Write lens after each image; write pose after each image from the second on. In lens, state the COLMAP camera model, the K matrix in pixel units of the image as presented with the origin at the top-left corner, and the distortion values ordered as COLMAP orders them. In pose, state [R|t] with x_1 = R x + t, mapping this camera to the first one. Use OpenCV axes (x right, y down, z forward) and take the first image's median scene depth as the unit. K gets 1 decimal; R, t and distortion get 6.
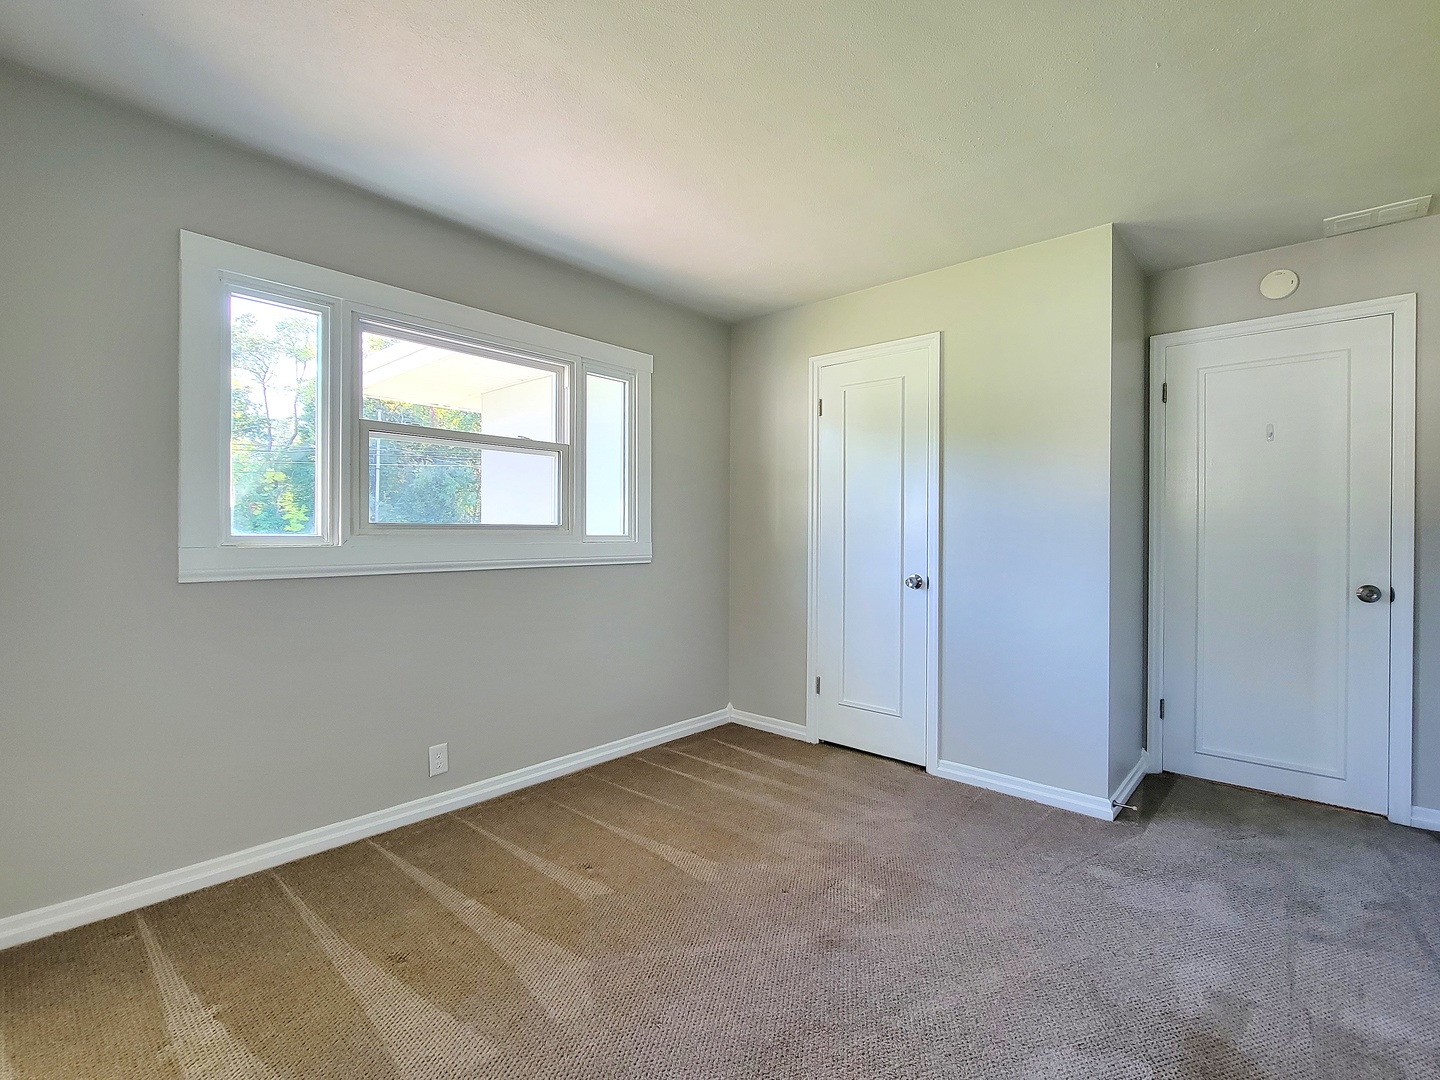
lens RADIAL K [[669.4, 0, 710.0], [0, 669.4, 538.2], [0, 0, 1]] dist [0.002420, -0.001214]
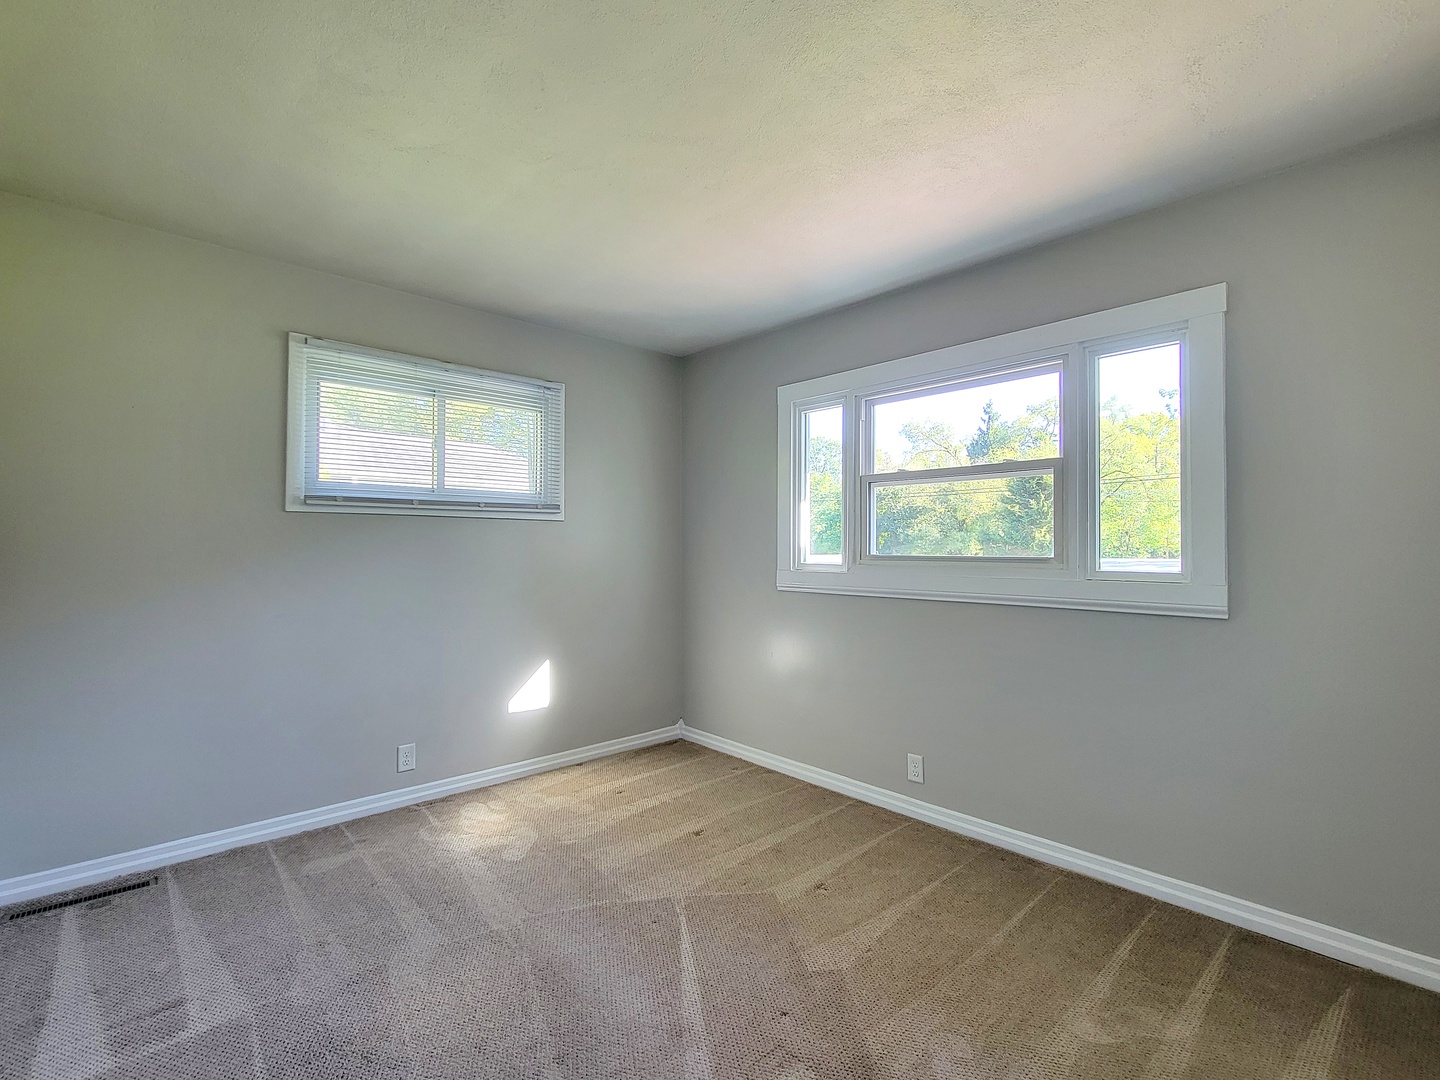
lens RADIAL K [[669.4, 0, 713.2], [0, 669.4, 533.5], [0, 0, 1]] dist [0.002420, -0.001214]
pose [[-0.091361, -0.017023, -0.995672, 0.749357], [-0.004172, 0.999852, -0.016712, -0.039301], [0.995809, 0.002627, -0.091418, 0.777536]]
